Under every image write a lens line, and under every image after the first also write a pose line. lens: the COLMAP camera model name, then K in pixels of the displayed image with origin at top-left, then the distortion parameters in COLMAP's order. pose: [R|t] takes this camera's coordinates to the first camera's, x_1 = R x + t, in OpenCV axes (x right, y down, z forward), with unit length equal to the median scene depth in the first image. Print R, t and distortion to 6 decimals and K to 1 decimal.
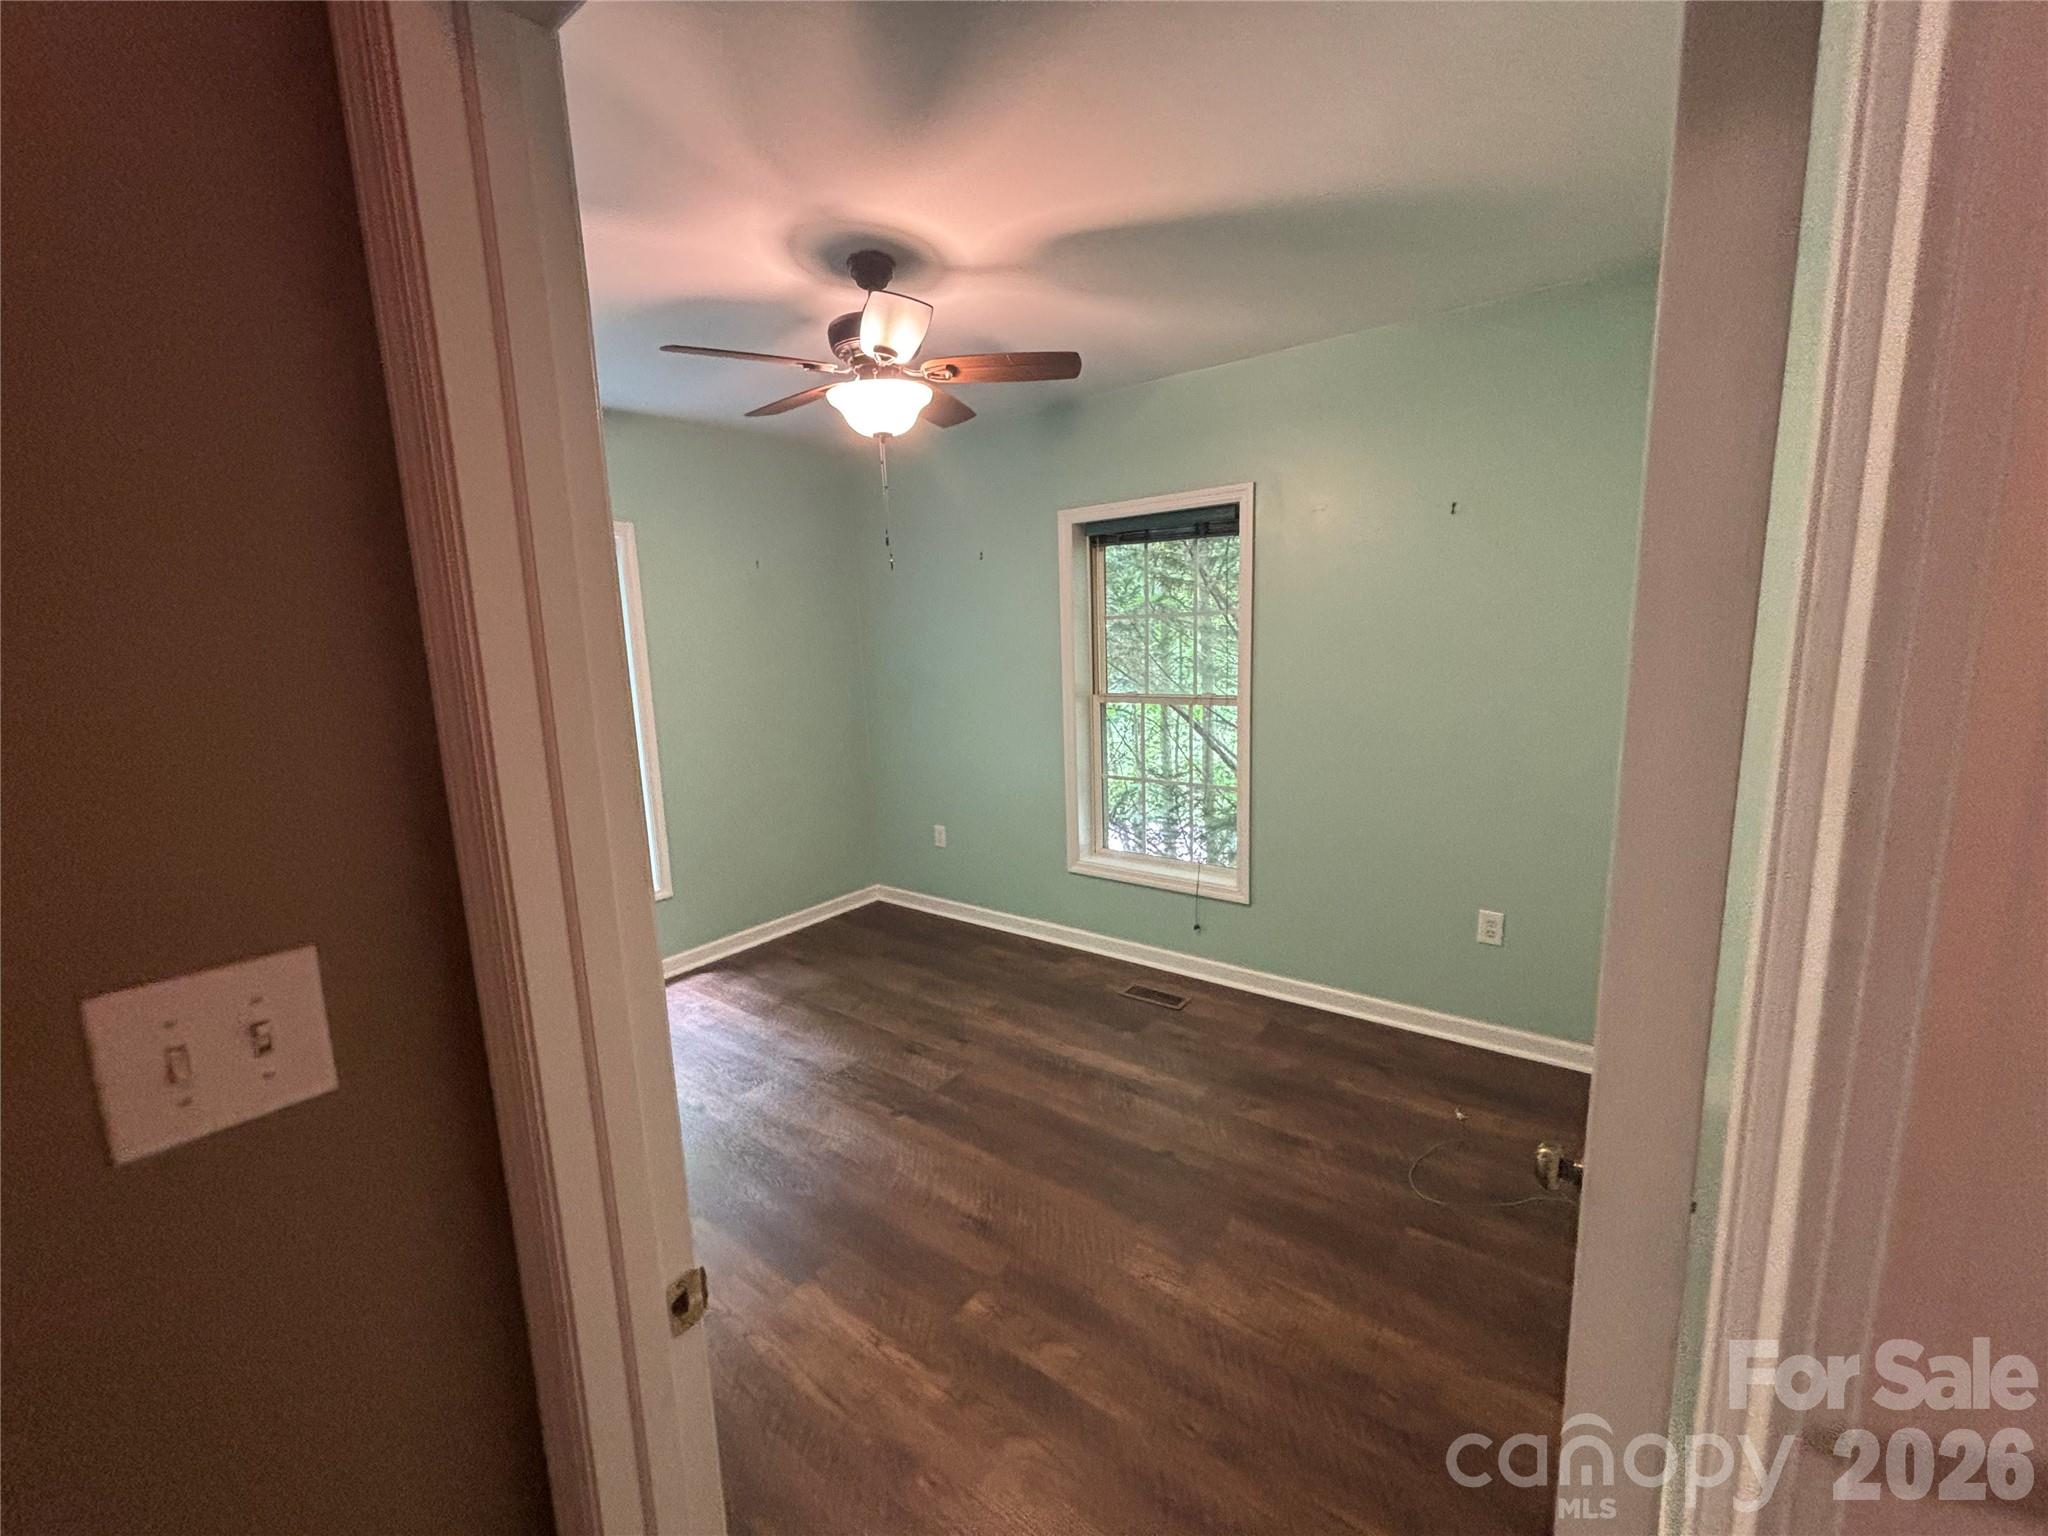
lens RADIAL K [[823.8, 0, 1031.9], [0, 823.8, 769.3], [0, 0, 1]] dist [0.000823, -0.000652]
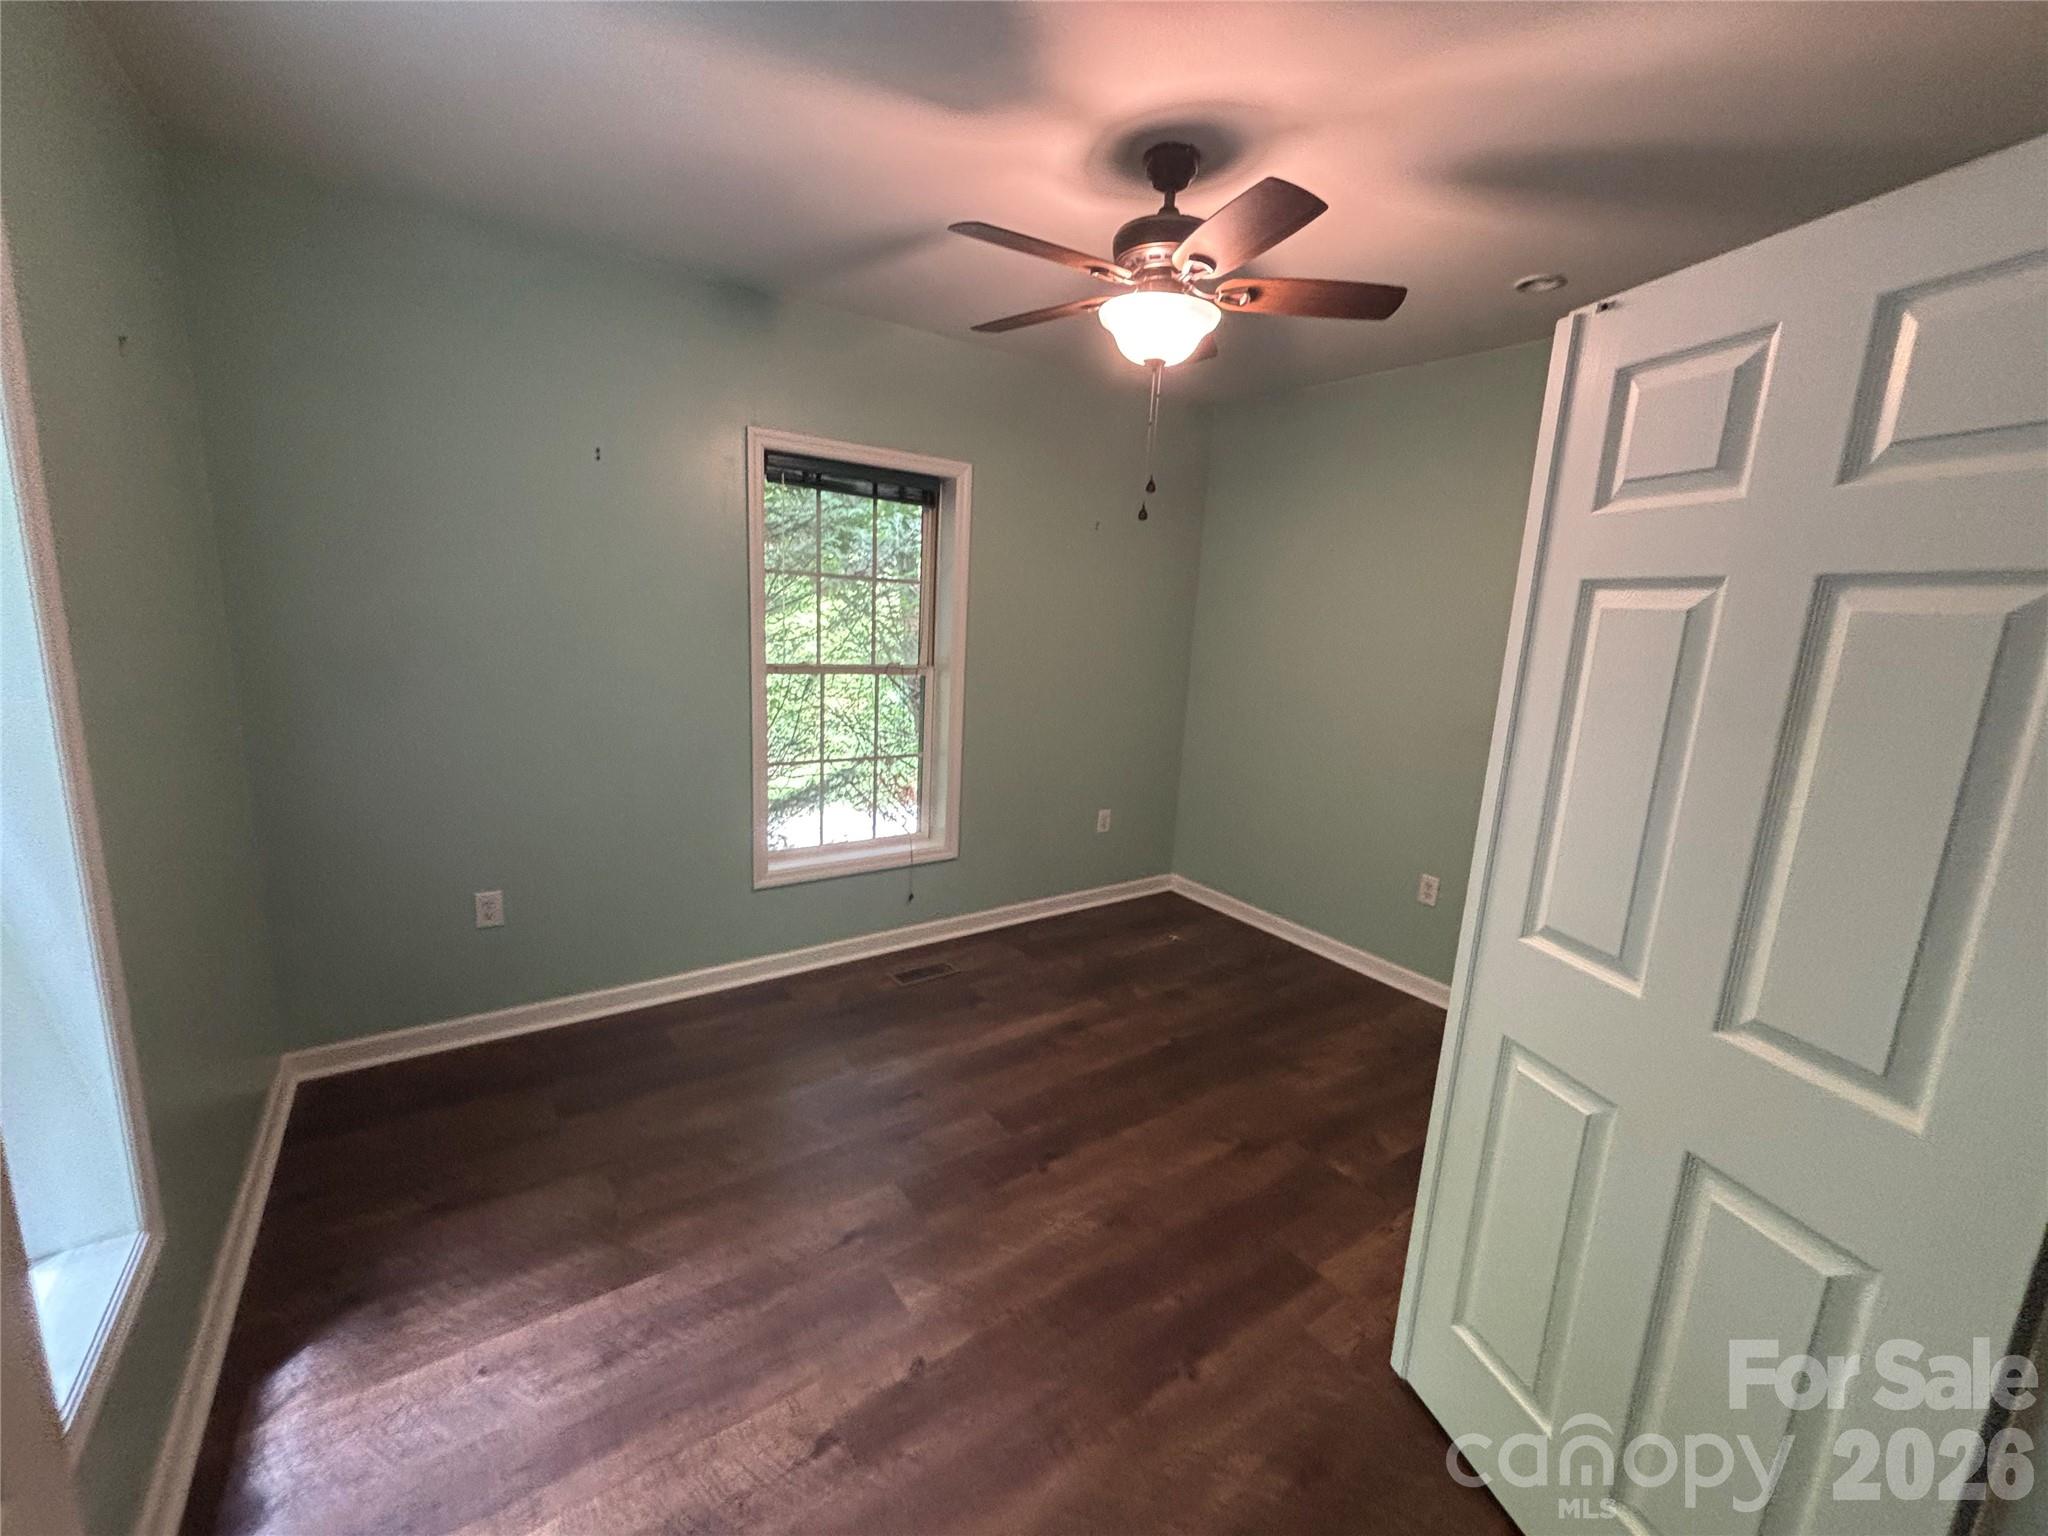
lens RADIAL K [[823.8, 0, 1017.7], [0, 823.8, 749.9], [0, 0, 1]] dist [0.000823, -0.000652]
pose [[0.311362, -0.113186, 0.943527, -0.690752], [0.101692, 0.991149, 0.085340, -0.058343], [-0.944835, 0.069378, 0.320116, 0.550550]]
